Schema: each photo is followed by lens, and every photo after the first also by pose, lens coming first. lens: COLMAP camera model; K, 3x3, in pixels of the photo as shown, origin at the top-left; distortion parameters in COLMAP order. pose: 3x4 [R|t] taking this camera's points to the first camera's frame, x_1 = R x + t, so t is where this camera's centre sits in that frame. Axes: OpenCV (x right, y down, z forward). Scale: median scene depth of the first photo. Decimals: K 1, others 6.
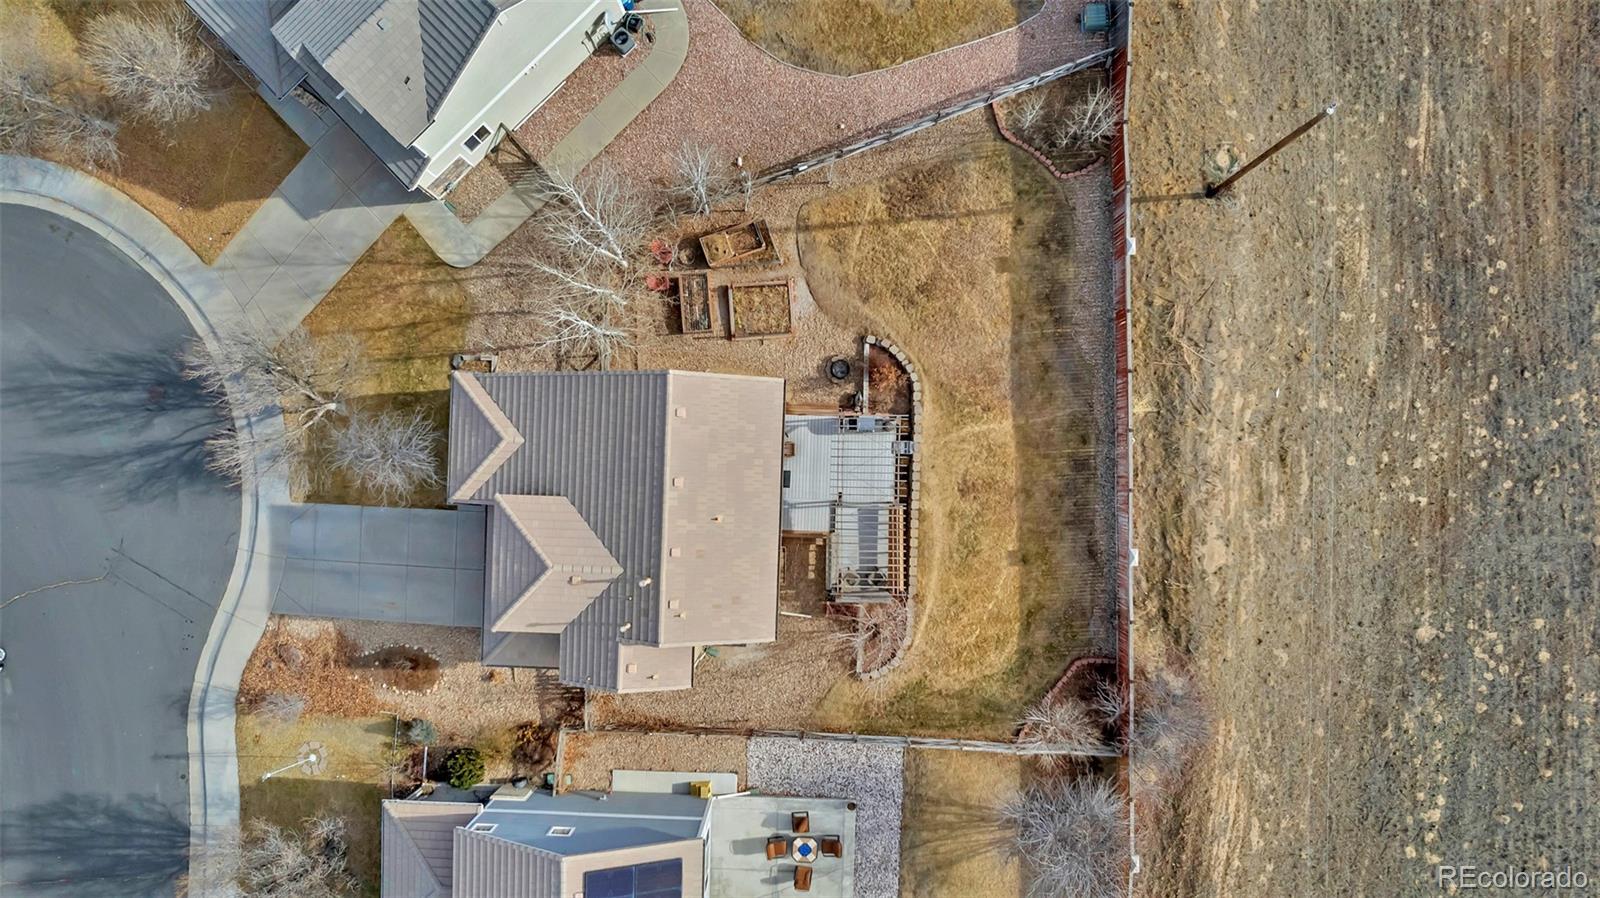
lens RADIAL K [[1018.6, 0, 800.0], [0, 1018.6, 449.0], [0, 0, 1]] dist [-0.072506, 0.062766]
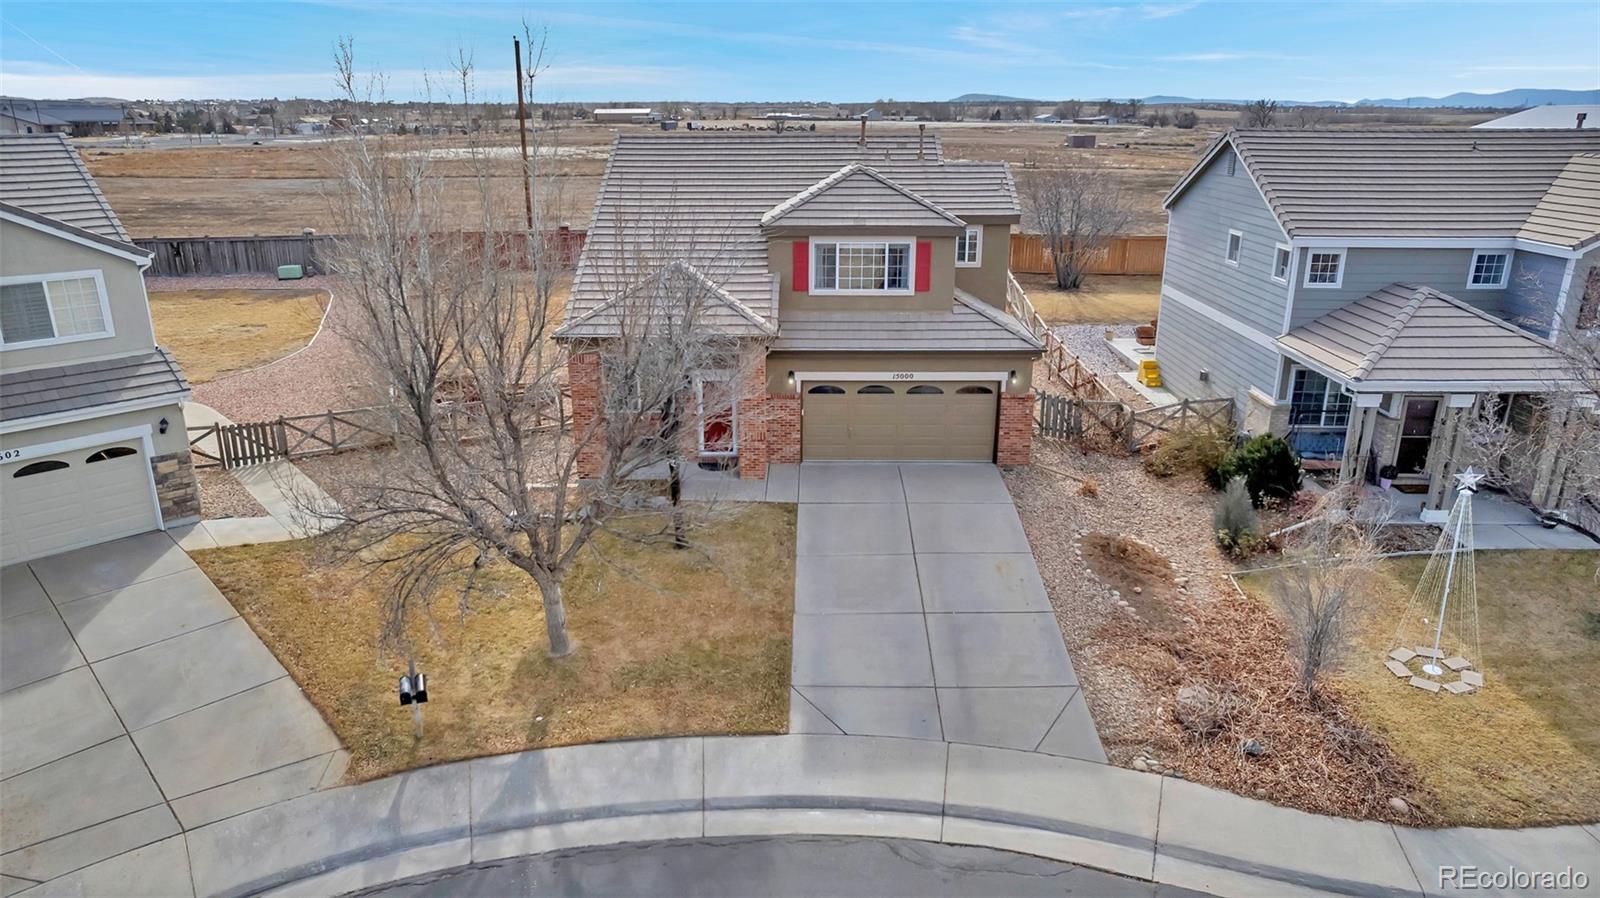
lens RADIAL K [[1018.6, 0, 800.0], [0, 1018.6, 449.0], [0, 0, 1]] dist [-0.072506, 0.062766]
pose [[-0.020864, -0.299234, 0.953952, -0.850150], [0.999749, -0.014060, 0.017455, 0.053825], [0.008190, 0.954076, 0.299452, 0.813694]]
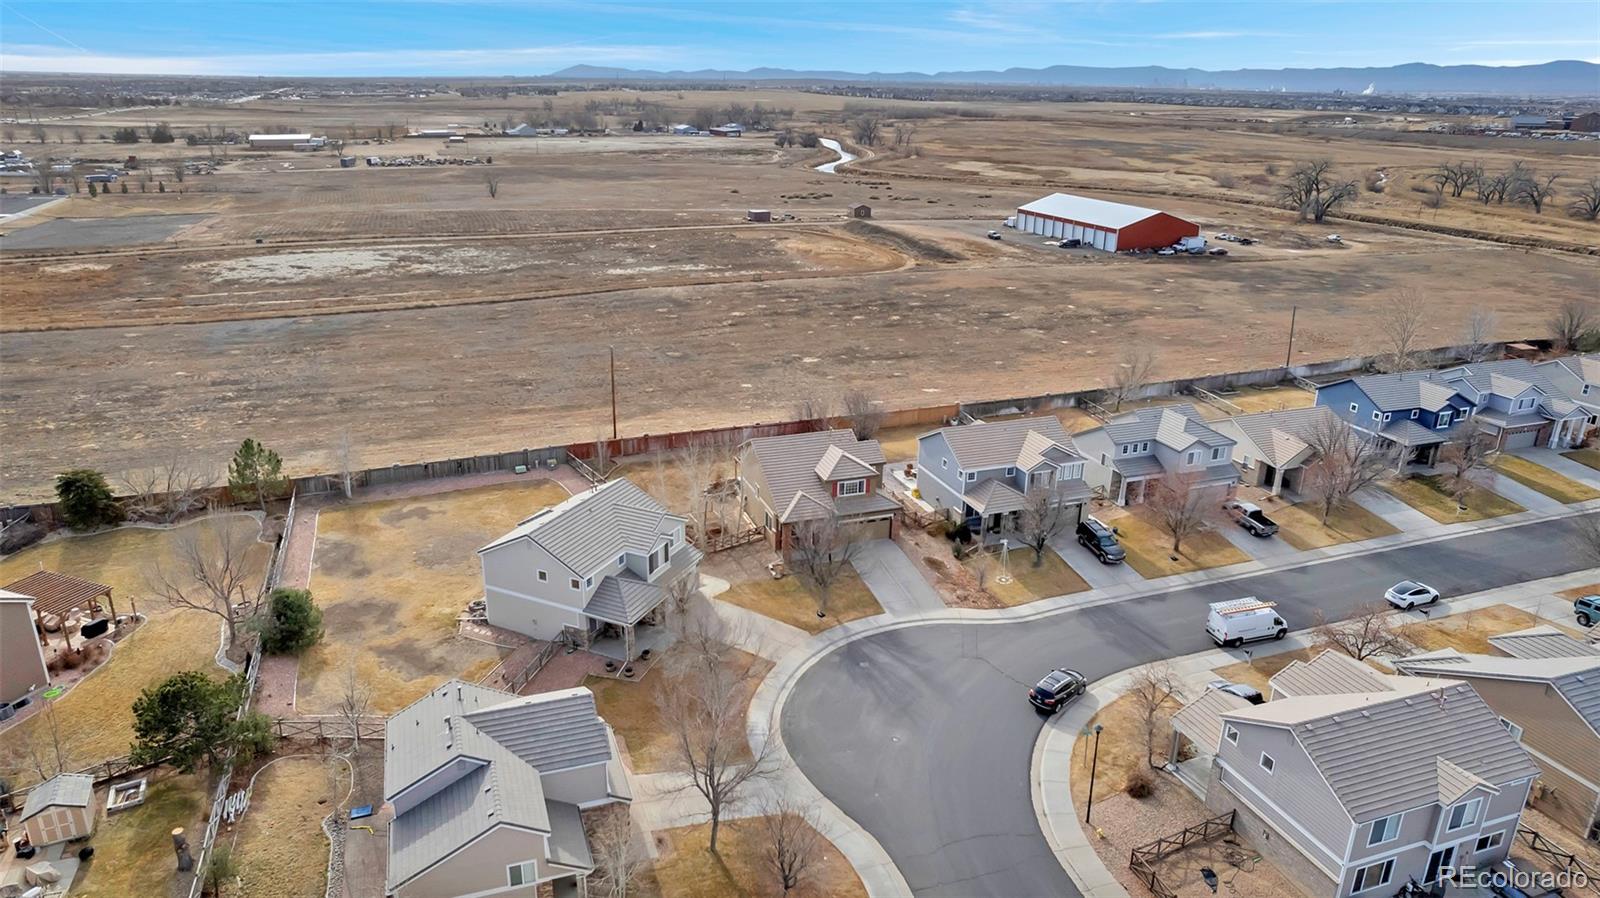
lens RADIAL K [[1018.6, 0, 800.0], [0, 1018.6, 449.0], [0, 0, 1]] dist [-0.072506, 0.062766]
pose [[-0.373614, -0.304142, 0.876305, -1.979865], [0.927570, -0.117293, 0.354762, -0.707525], [-0.005114, 0.945378, 0.325935, 0.152870]]
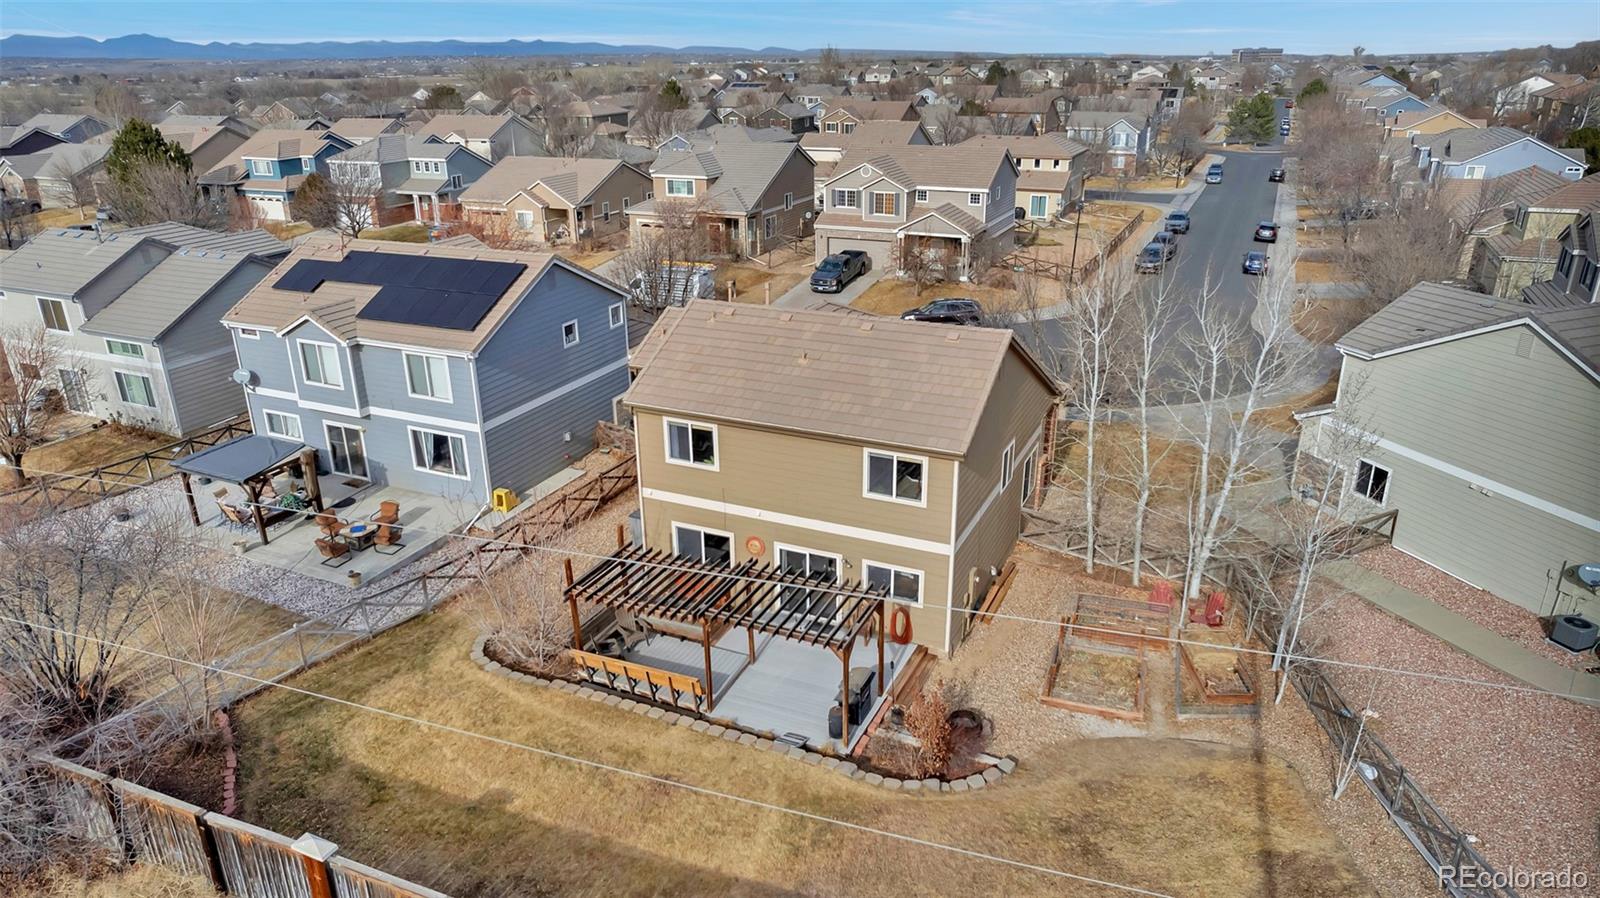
lens RADIAL K [[1018.6, 0, 800.0], [0, 1018.6, 449.0], [0, 0, 1]] dist [-0.072506, 0.062766]
pose [[-0.397856, 0.345517, -0.849899, 0.493875], [-0.917405, -0.140915, 0.372170, -0.177869], [0.008828, 0.927772, 0.373043, 0.649708]]
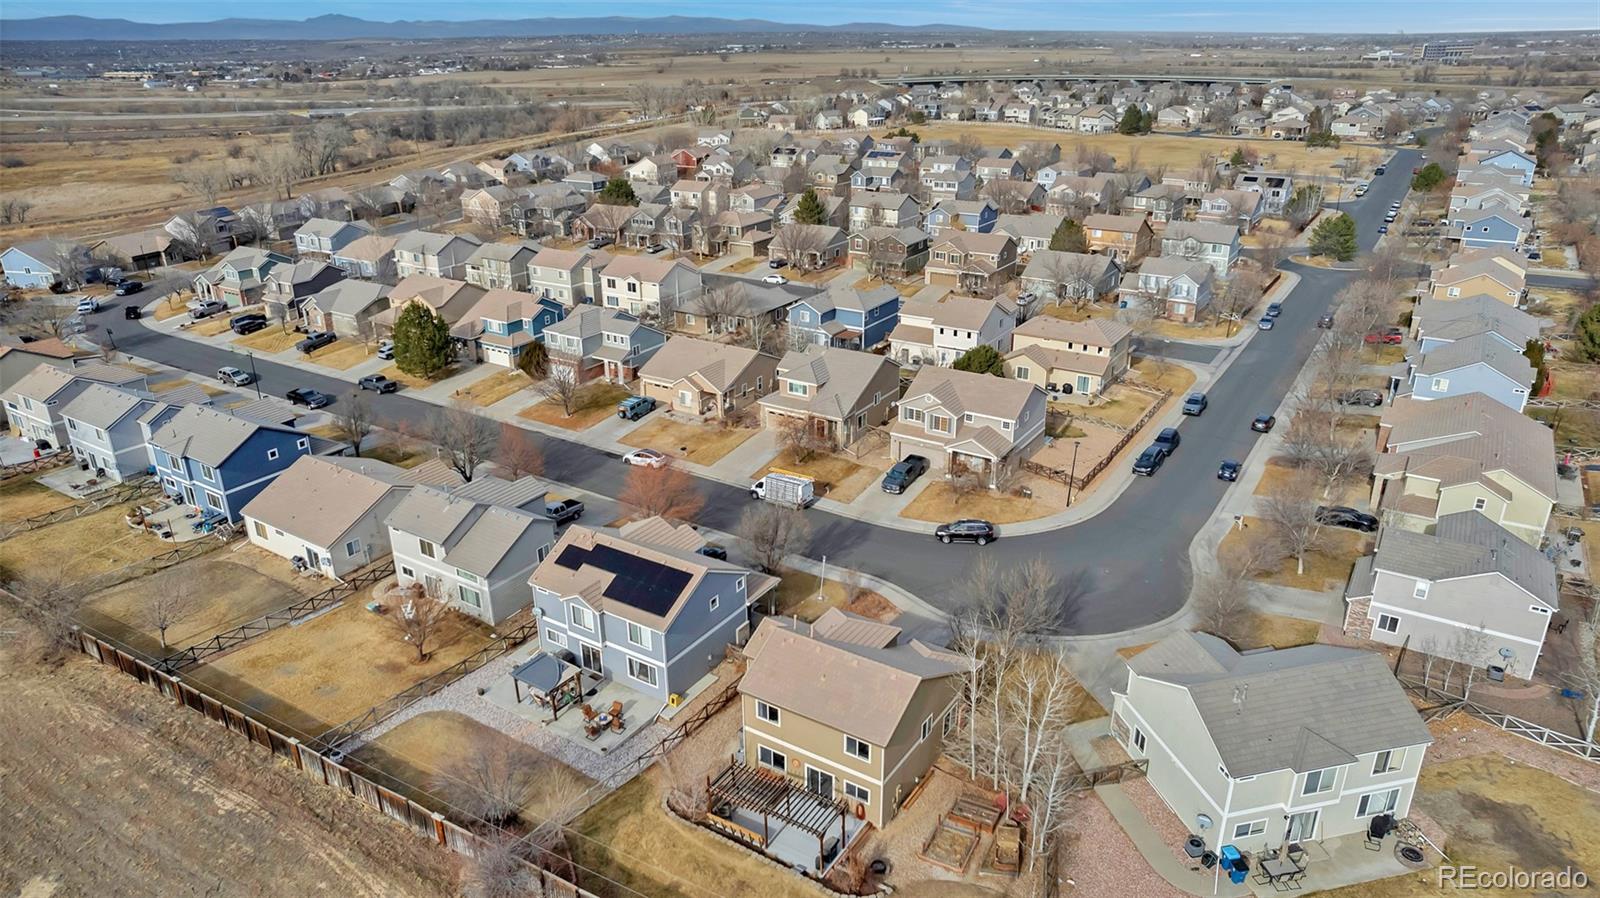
lens RADIAL K [[1018.6, 0, 800.0], [0, 1018.6, 449.0], [0, 0, 1]] dist [-0.072506, 0.062766]
pose [[-0.524756, 0.336482, -0.781928, 0.875445], [-0.851218, -0.199140, 0.485562, -0.486338], [0.007669, 0.920393, 0.390919, 0.052508]]
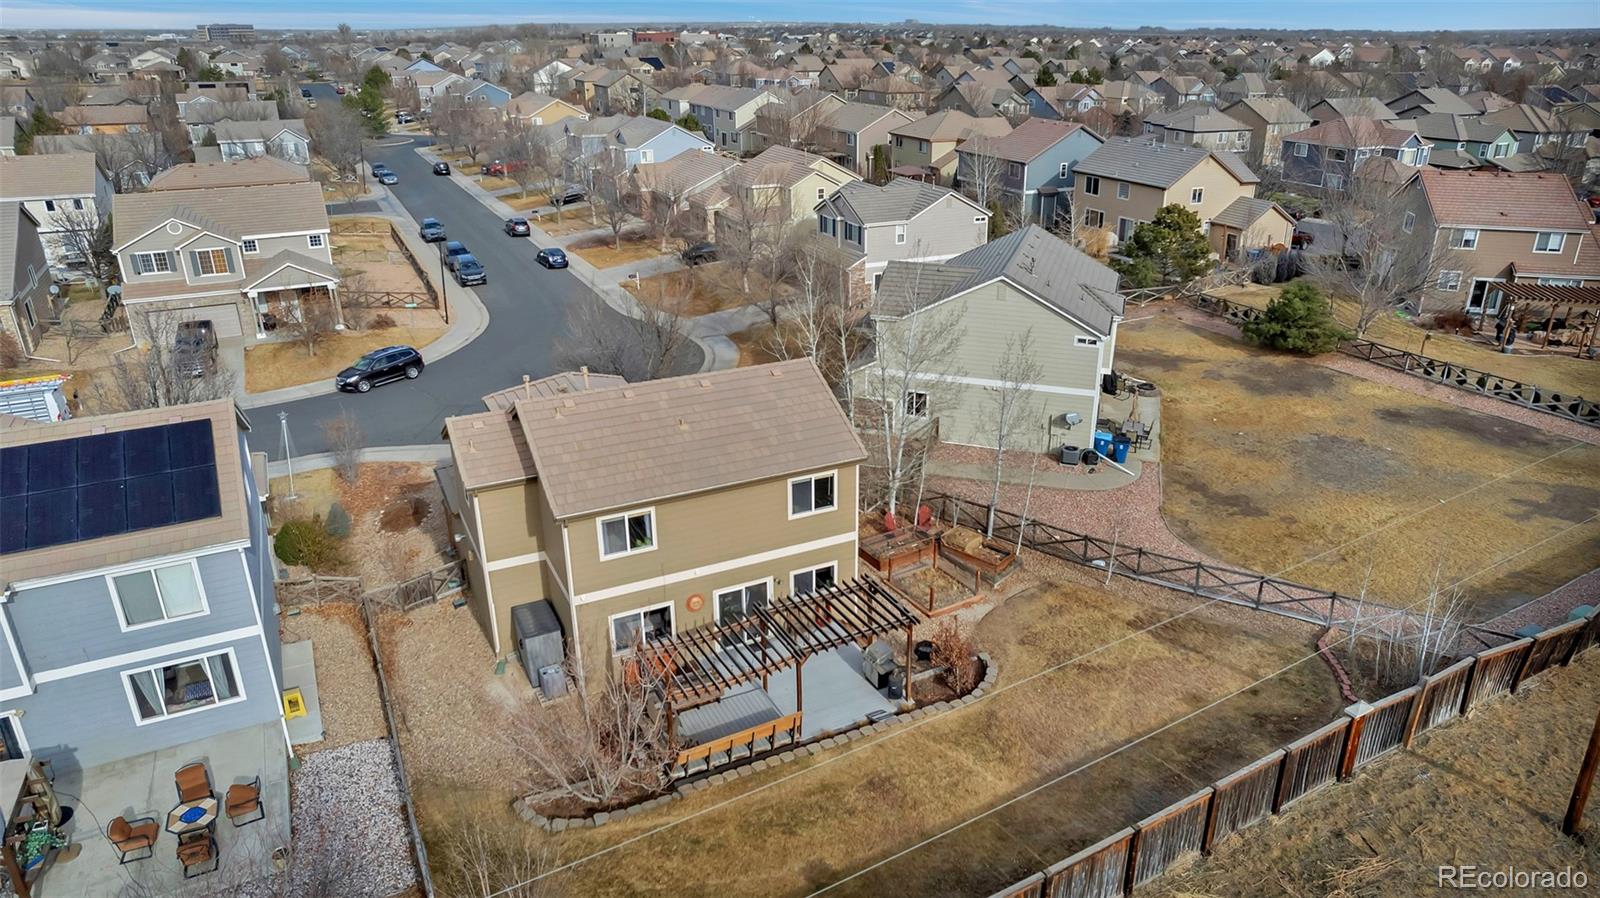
lens RADIAL K [[1036.2, 0, 812.9], [0, 1036.2, 451.1], [0, 0, 1]] dist [-0.086000, 0.082451]
pose [[0.473968, 0.346977, -0.809297, 0.553473], [-0.880451, 0.173515, -0.441247, 0.296313], [-0.012677, 0.921683, 0.387737, 0.576257]]
